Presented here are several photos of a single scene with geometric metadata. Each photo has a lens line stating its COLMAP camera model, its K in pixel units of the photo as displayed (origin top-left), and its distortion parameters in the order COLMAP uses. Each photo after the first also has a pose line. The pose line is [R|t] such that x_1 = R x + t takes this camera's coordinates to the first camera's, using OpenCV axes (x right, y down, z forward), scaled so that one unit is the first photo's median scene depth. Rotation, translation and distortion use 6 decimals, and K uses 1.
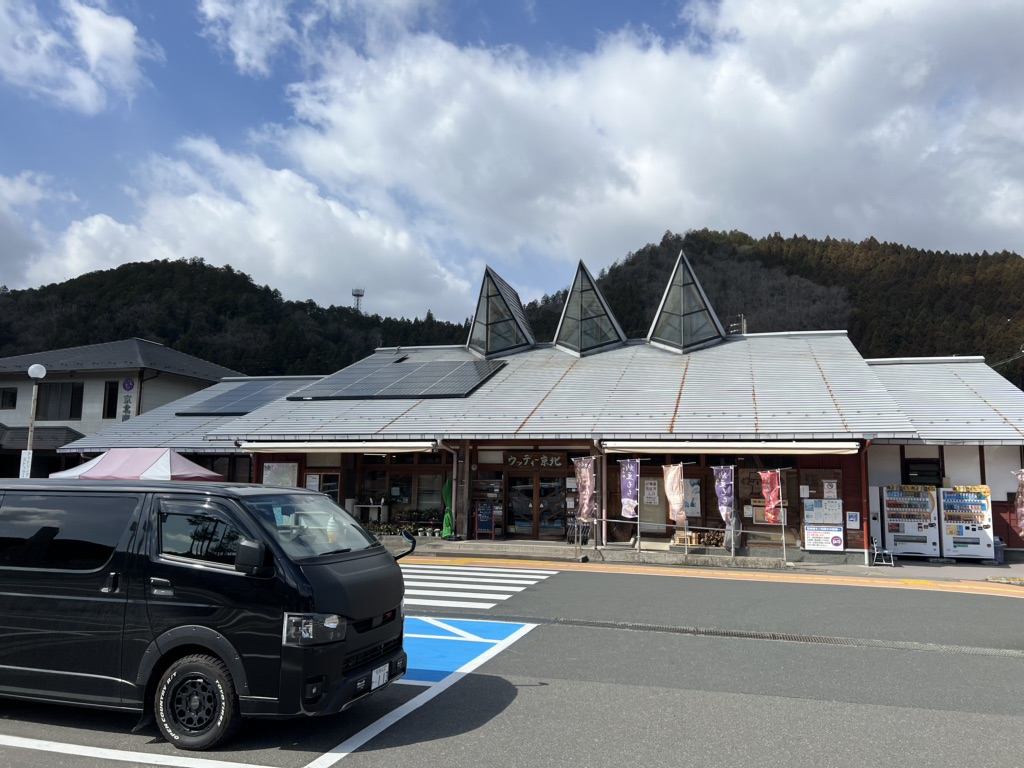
lens RADIAL K [[761.7, 0, 525.6], [0, 761.7, 392.0], [0, 0, 1]] dist [0.065900, -0.077061]
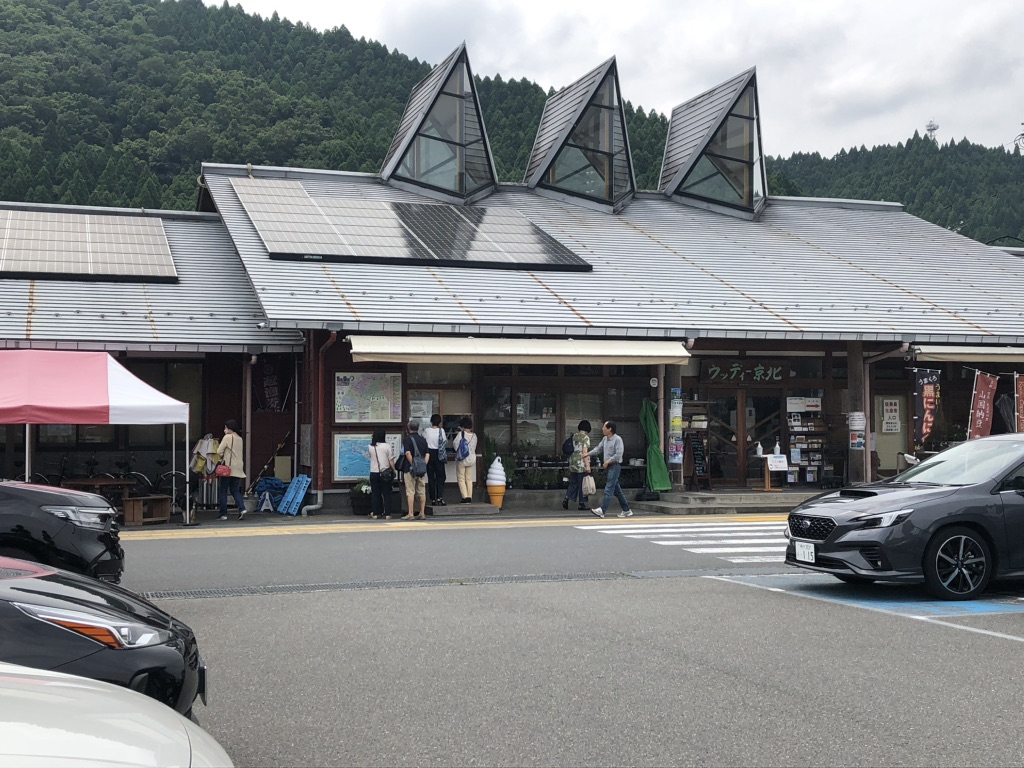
lens RADIAL K [[1315.8, 0, 494.1], [0, 1315.8, 409.4], [0, 0, 1]] dist [0.056683, 0.000000]
pose [[0.833037, -0.009527, 0.553136, -0.853923], [-0.050838, 0.994303, 0.093688, 0.026441], [-0.550877, -0.106166, 0.827807, 0.163558]]
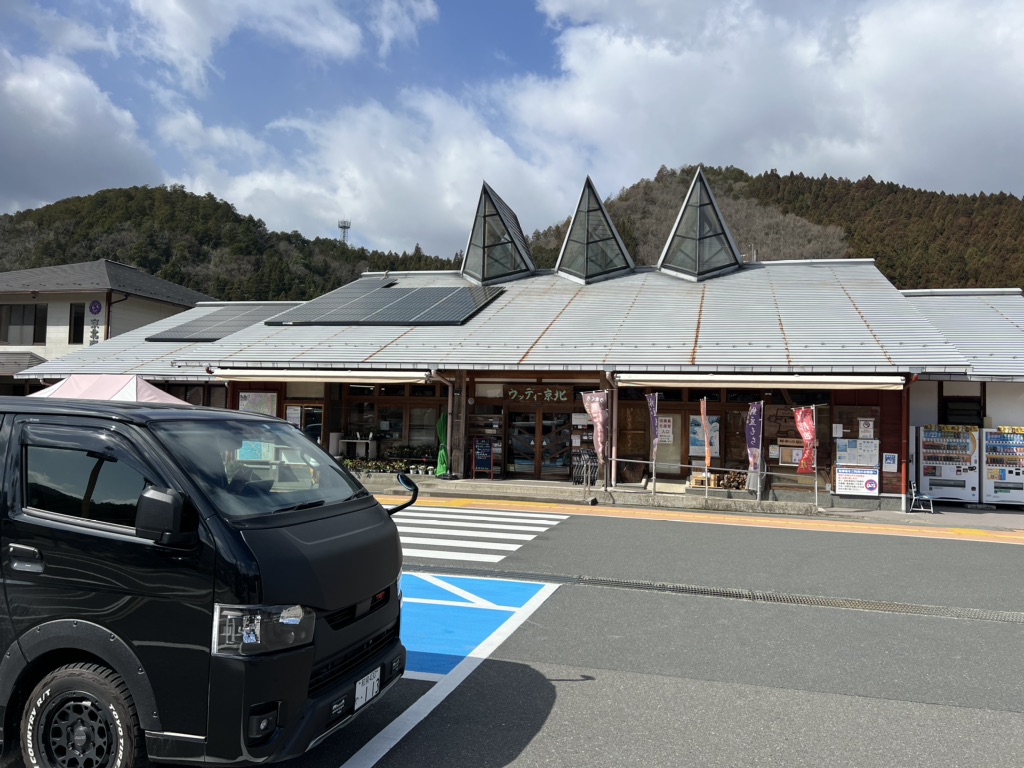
lens RADIAL K [[761.7, 0, 524.3], [0, 761.7, 391.2], [0, 0, 1]] dist [0.065900, -0.077061]
pose [[0.999811, 0.013084, 0.014389, -0.018059], [-0.014185, 0.996751, 0.079292, 0.015096], [-0.013305, -0.079481, 0.996748, 0.096171]]
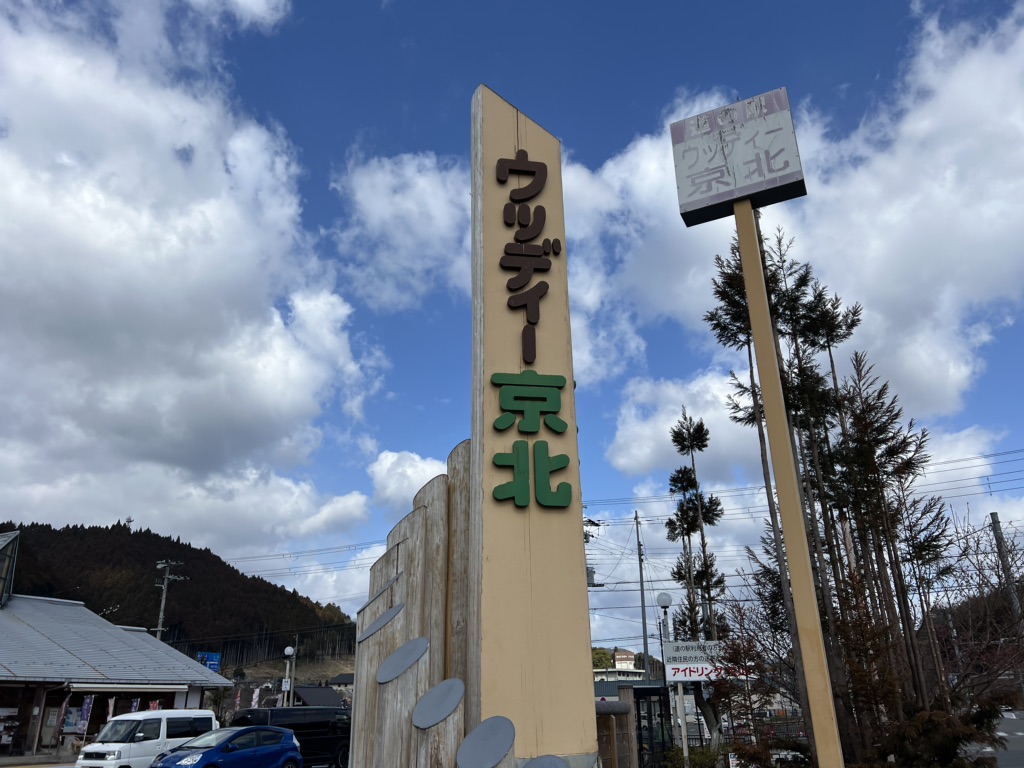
lens RADIAL K [[761.7, 0, 519.7], [0, 761.7, 393.3], [0, 0, 1]] dist [0.065900, -0.077061]
pose [[0.193578, 0.353581, 0.915155, -1.313163], [-0.100230, 0.935045, -0.340065, -0.044221], [-0.975952, -0.025896, 0.216444, -0.238781]]
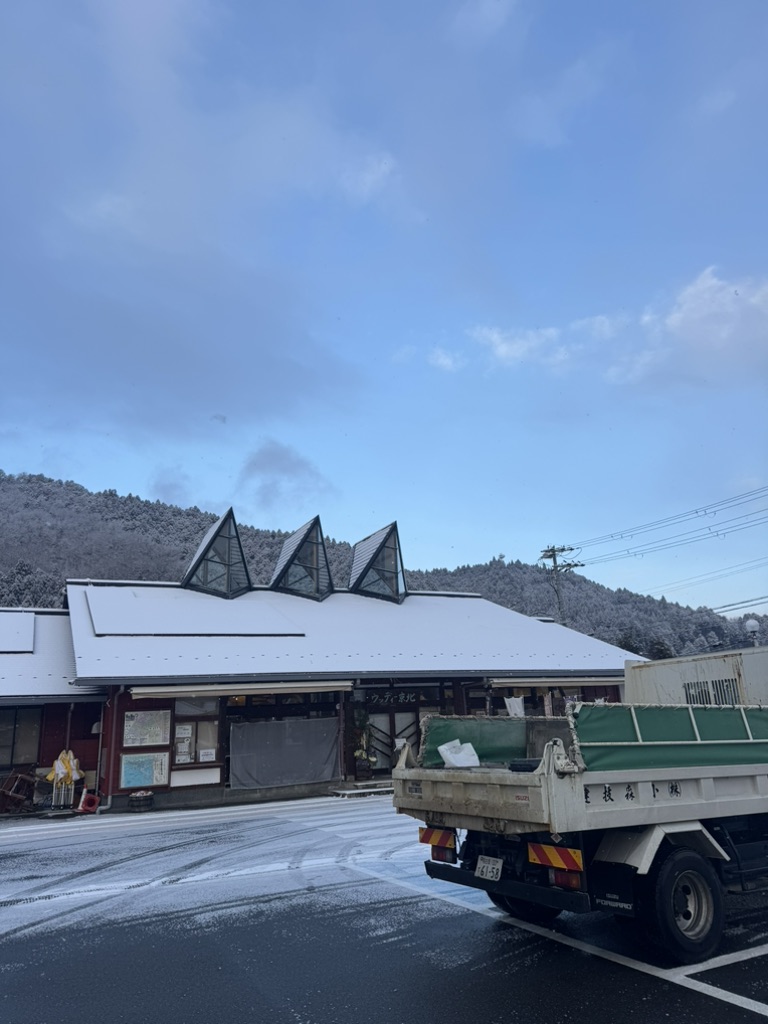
lens RADIAL K [[707.0, 0, 373.7], [0, 707.0, 504.5], [0, 0, 1]] dist [0.086354, -0.044629]
pose [[0.754481, 0.143640, 0.640411, -0.747189], [-0.022160, 0.980776, -0.193874, 0.016801], [-0.655948, 0.132082, 0.743160, 0.221726]]
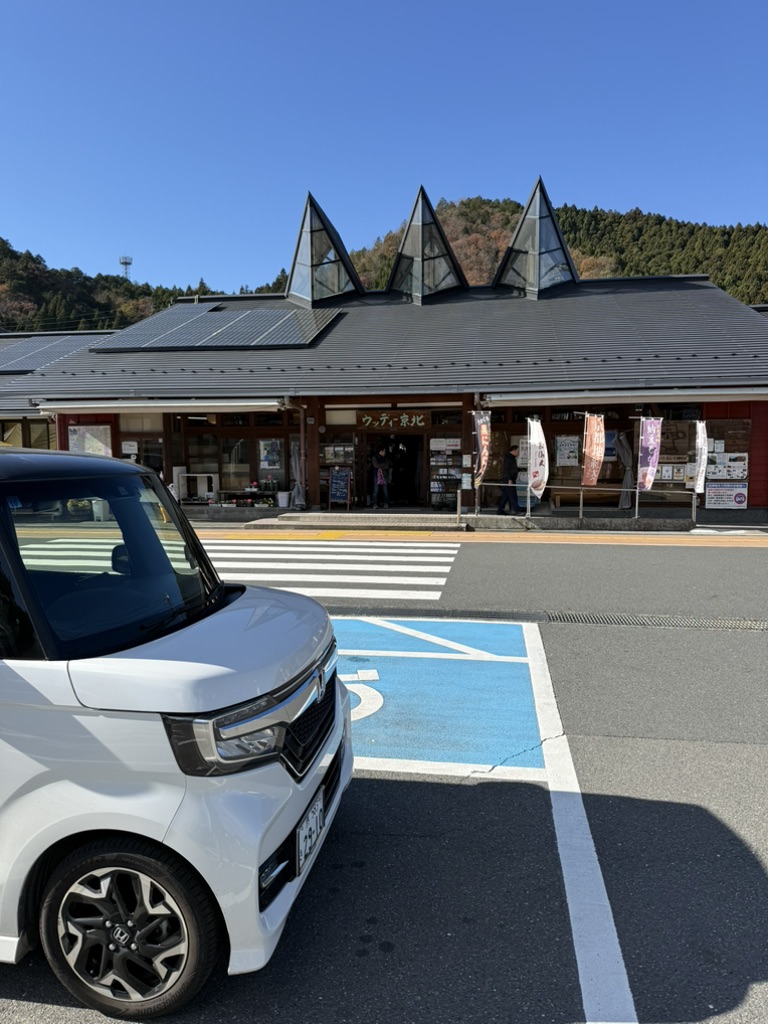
lens RADIAL K [[707.0, 0, 382.9], [0, 707.0, 528.8], [0, 0, 1]] dist [0.086354, -0.044629]
pose [[0.993643, -0.031398, 0.108111, -0.096376], [0.006837, 0.975378, 0.220432, 0.034234], [-0.112370, -0.218292, 0.969392, 0.192655]]
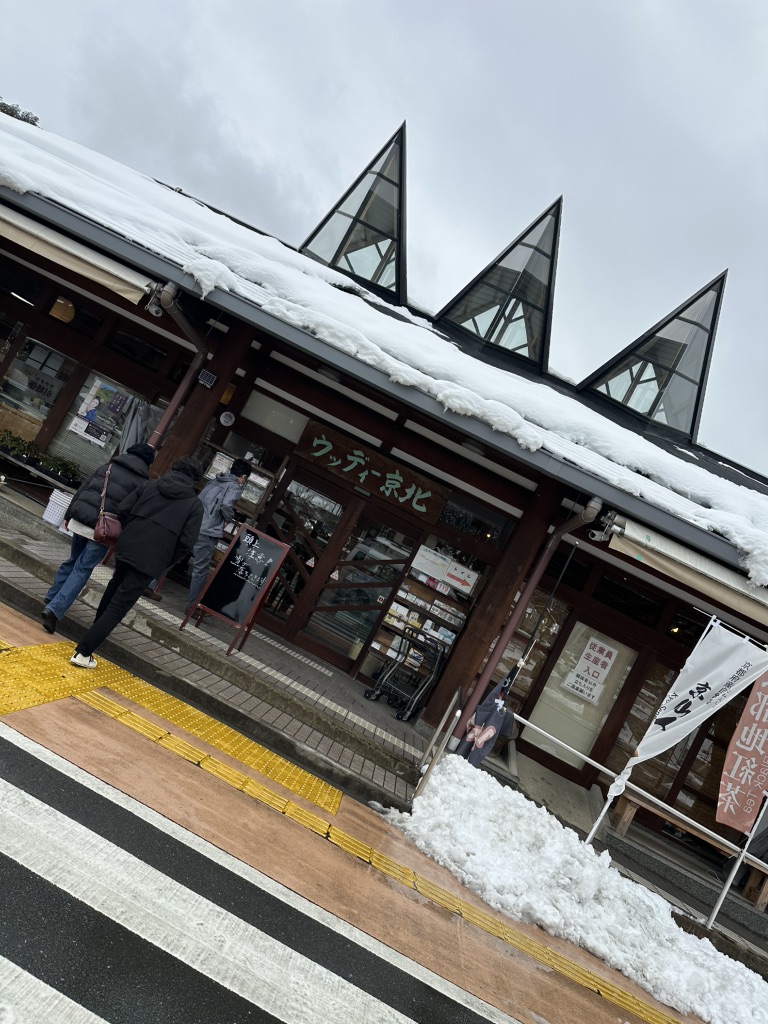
lens RADIAL K [[707.0, 0, 387.4], [0, 707.0, 516.1], [0, 0, 1]] dist [0.086354, -0.044629]
pose [[0.869544, 0.455918, 0.189822, -0.044371], [-0.472044, 0.880260, 0.048133, 0.092586], [-0.145148, -0.131458, 0.980638, 0.648192]]
